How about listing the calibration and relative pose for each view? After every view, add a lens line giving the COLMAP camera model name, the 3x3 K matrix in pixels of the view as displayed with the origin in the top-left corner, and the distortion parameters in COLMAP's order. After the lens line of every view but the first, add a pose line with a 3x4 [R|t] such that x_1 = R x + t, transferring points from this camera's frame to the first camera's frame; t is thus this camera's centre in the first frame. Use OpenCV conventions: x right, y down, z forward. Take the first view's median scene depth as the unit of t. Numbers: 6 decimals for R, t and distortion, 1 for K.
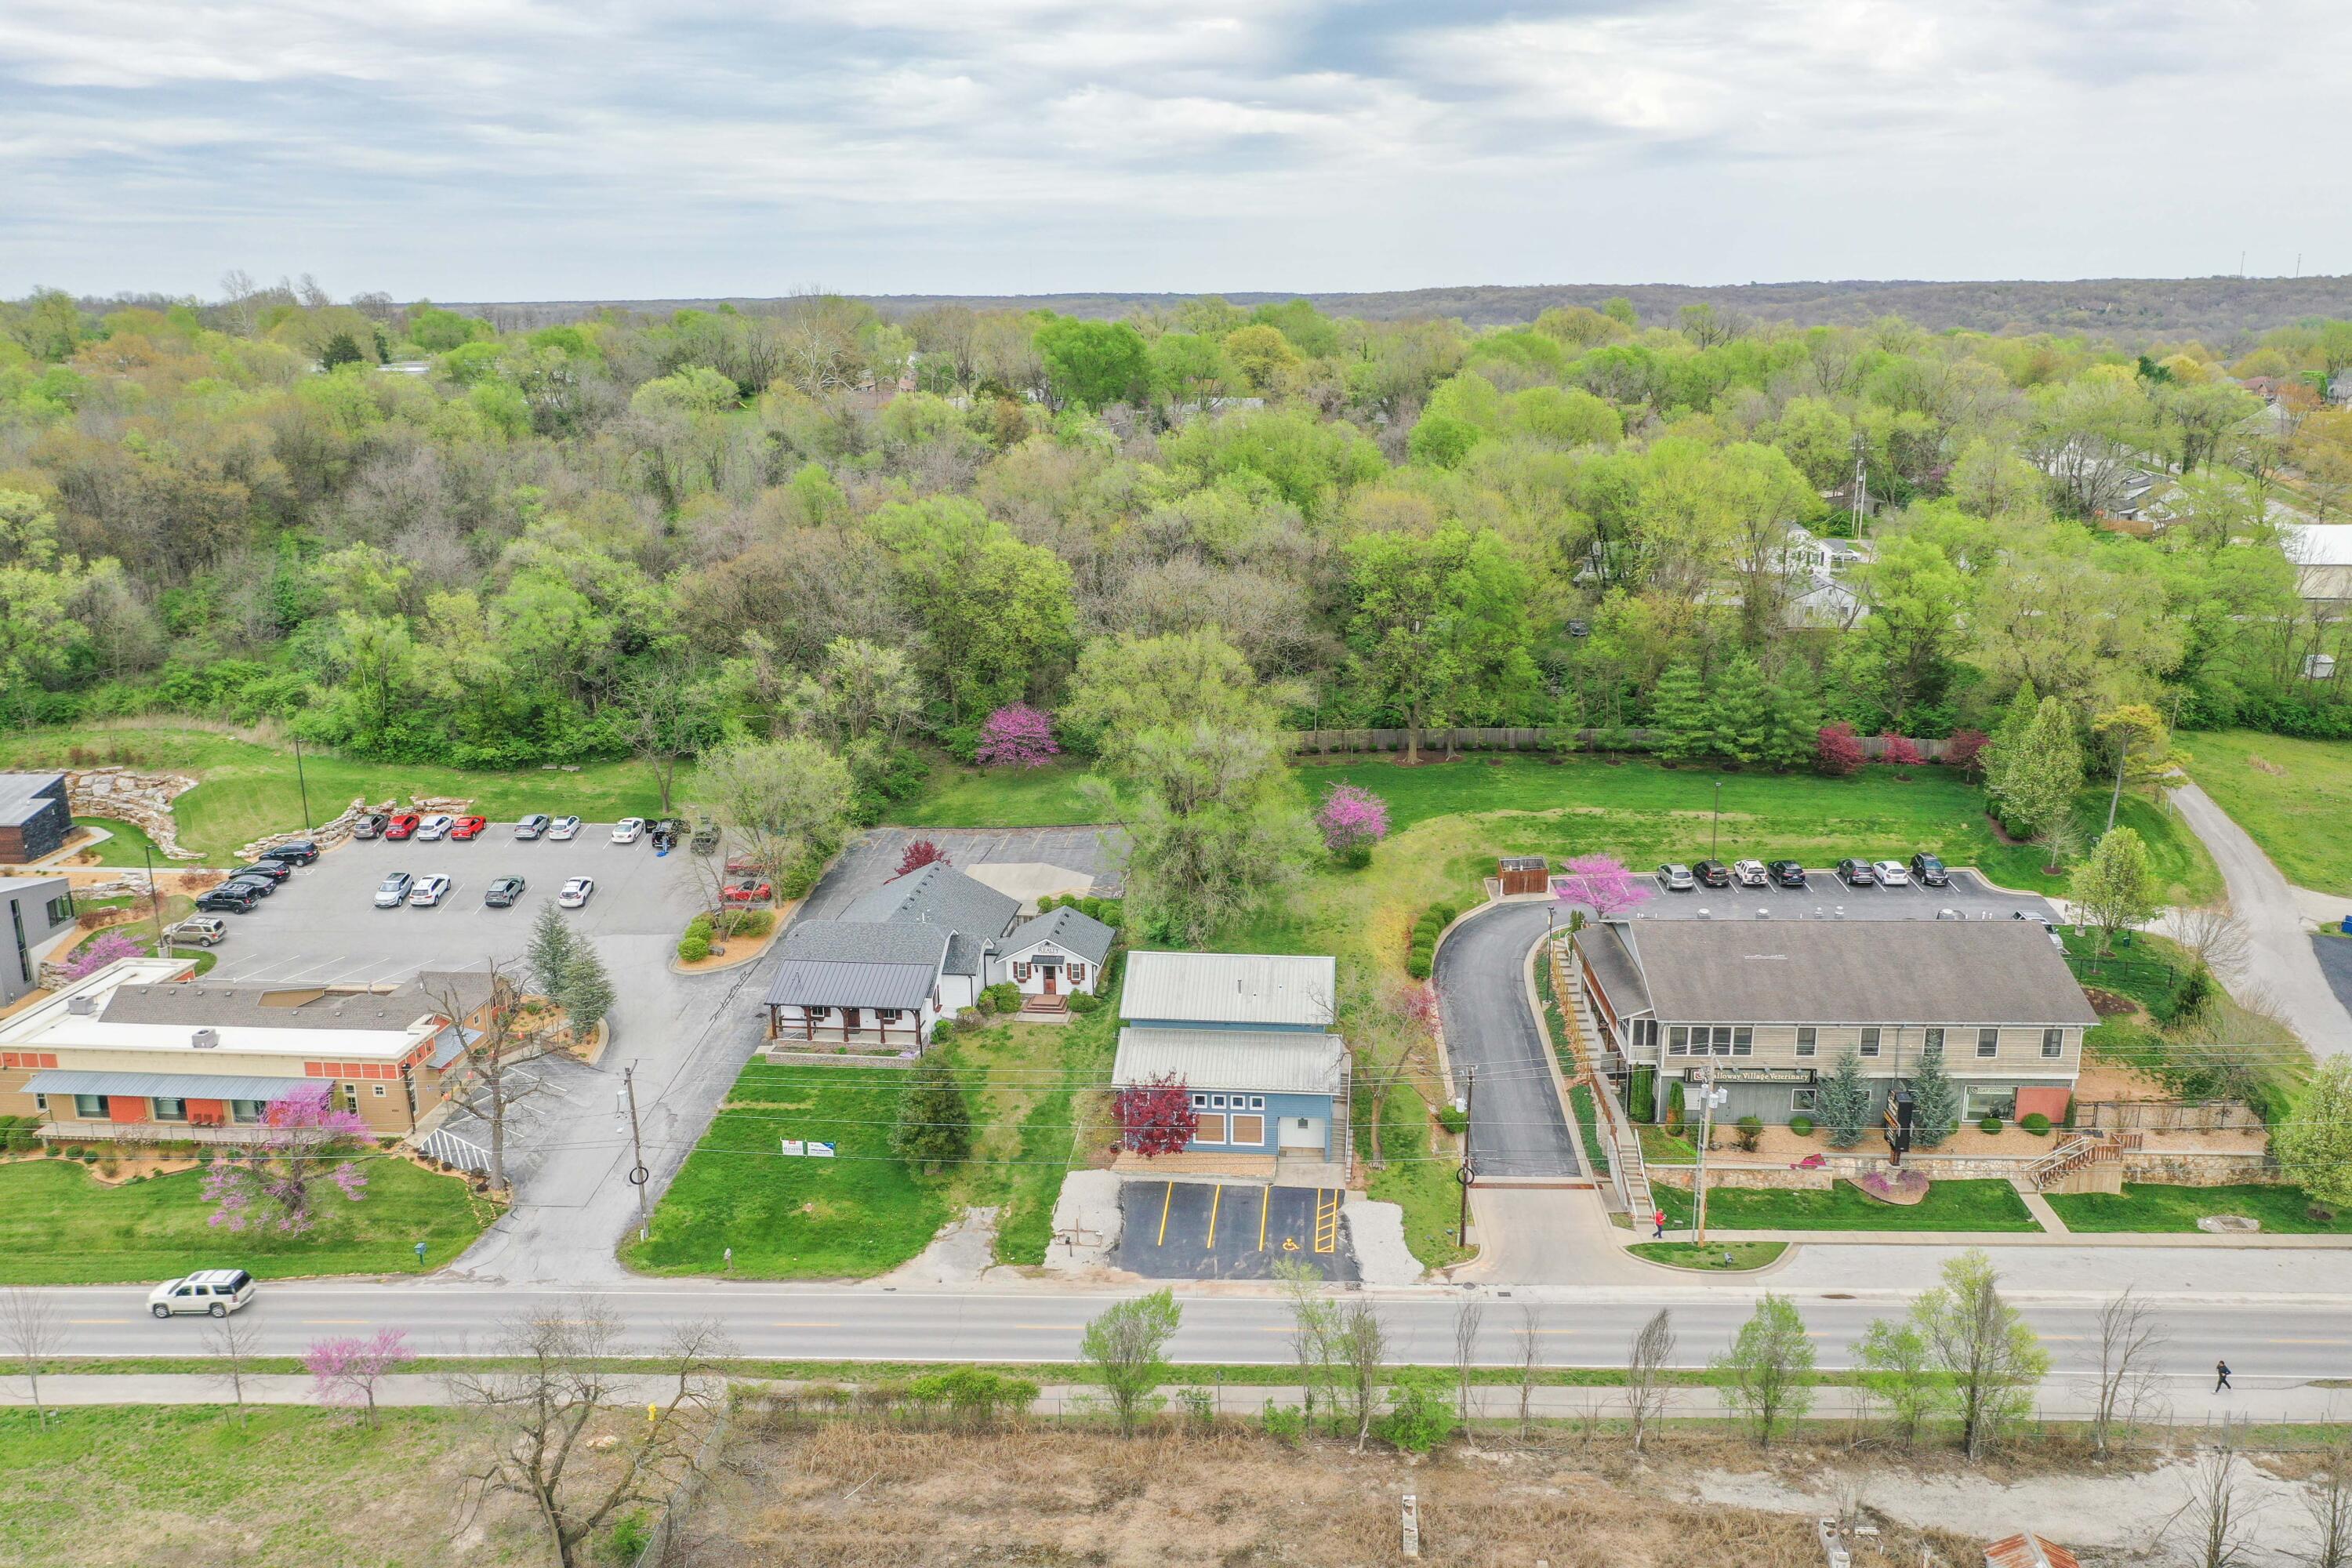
lens RADIAL K [[1892.0, 0, 1169.5], [0, 1892.0, 788.7], [0, 0, 1]] dist [0.020392, 0.011169]
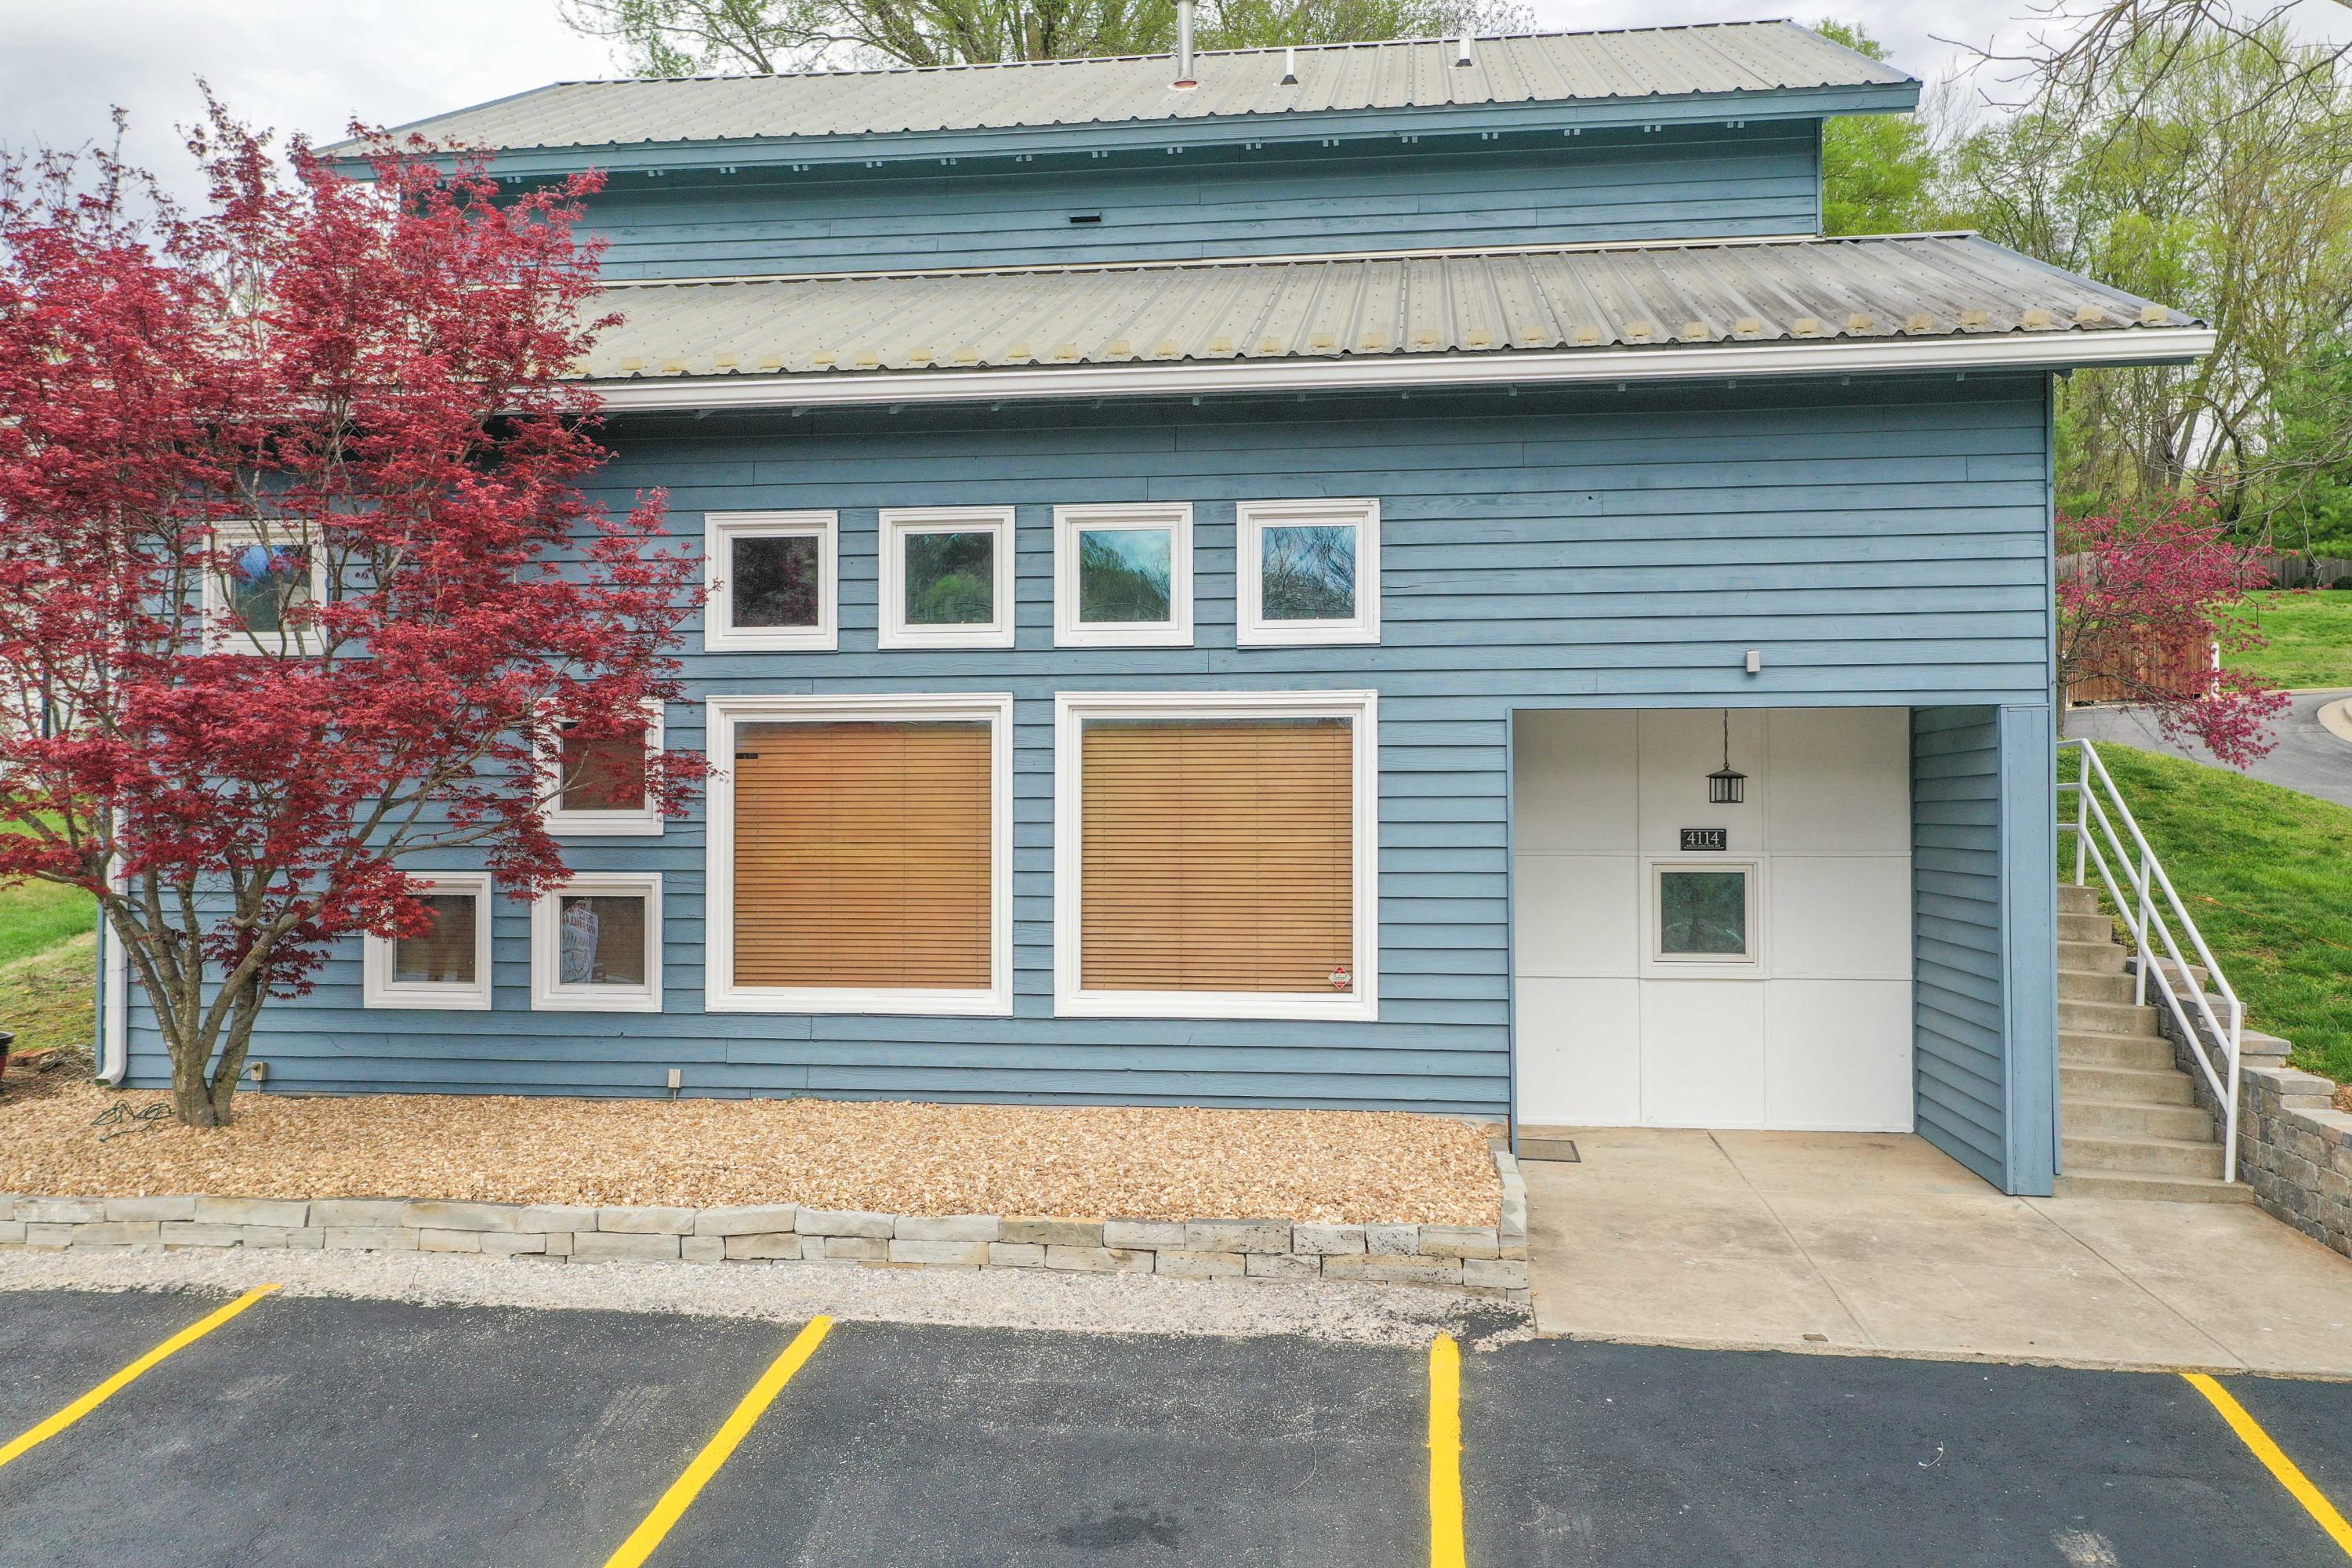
lens RADIAL K [[1892.0, 0, 1169.5], [0, 1892.0, 788.7], [0, 0, 1]] dist [0.020392, 0.011169]
pose [[0.999676, 0.010125, -0.023352, 0.041851], [-0.015870, 0.965243, -0.260871, 0.207640], [0.019899, 0.261157, 0.965091, 0.917416]]
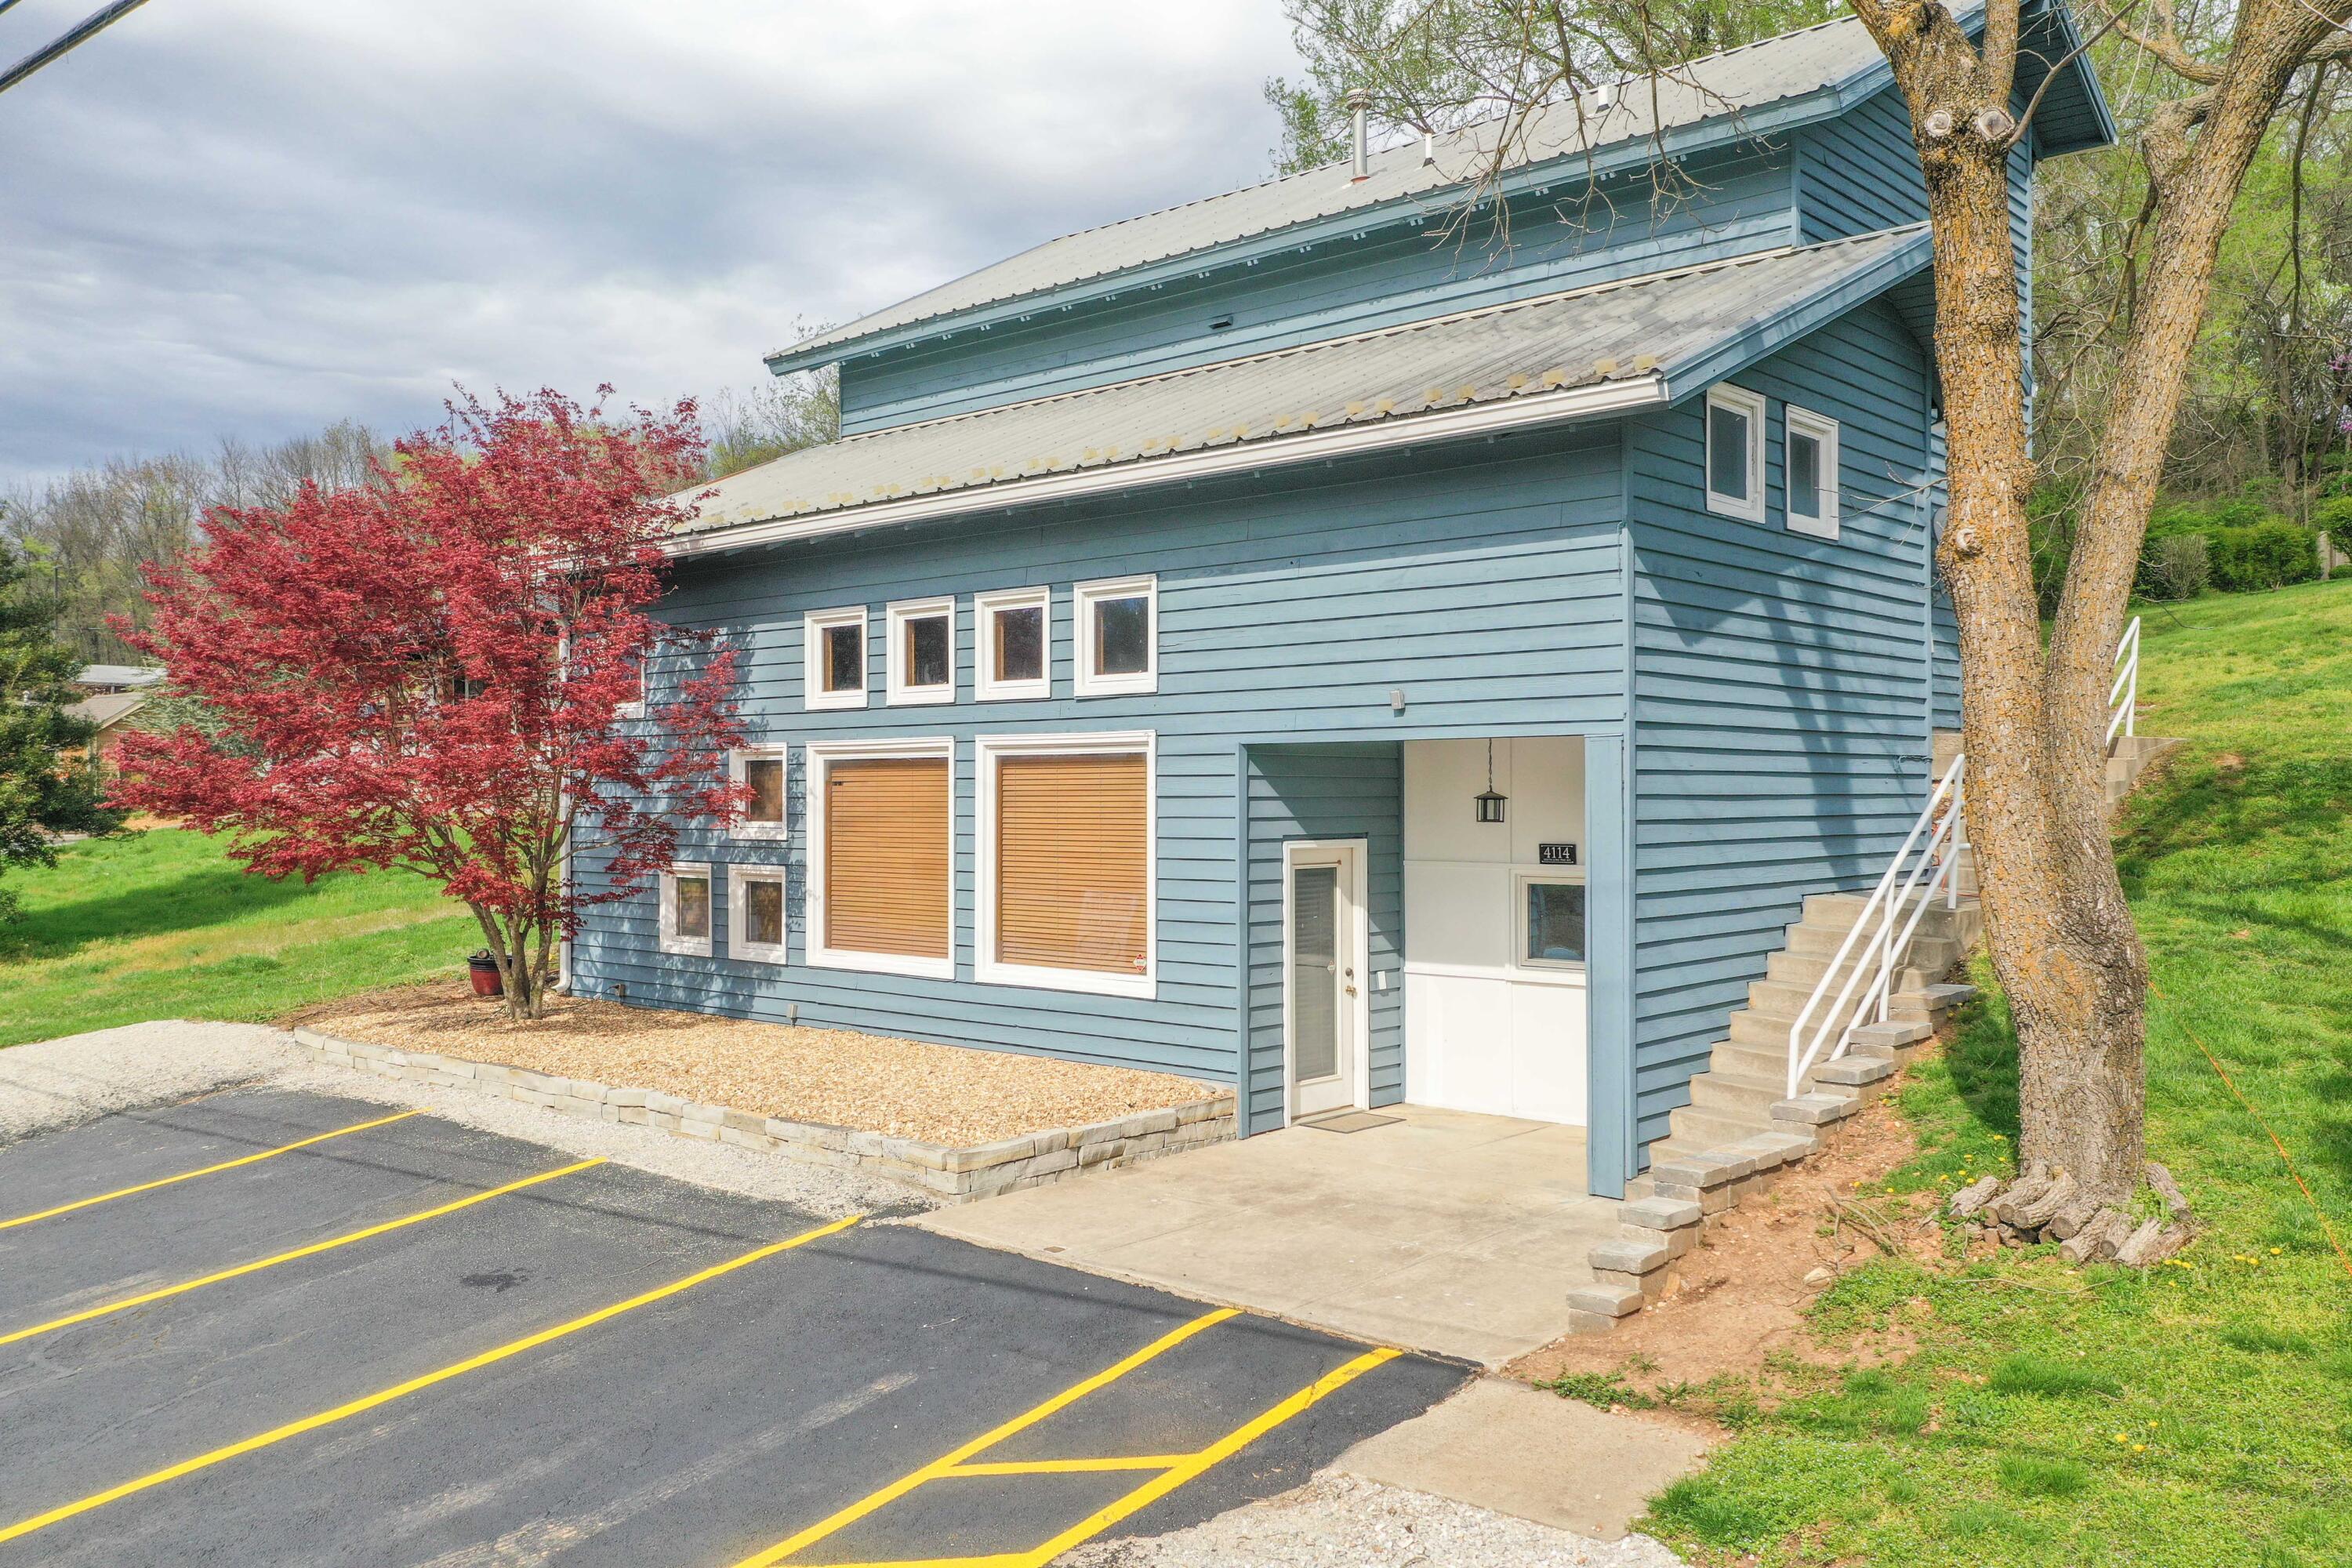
lens RADIAL K [[1892.0, 0, 1169.5], [0, 1892.0, 788.7], [0, 0, 1]] dist [0.020392, 0.011169]
pose [[0.809811, 0.007295, -0.586646, 0.126595], [-0.152182, 0.968310, -0.198032, 0.204100], [0.566610, 0.249645, 0.785258, 0.917735]]
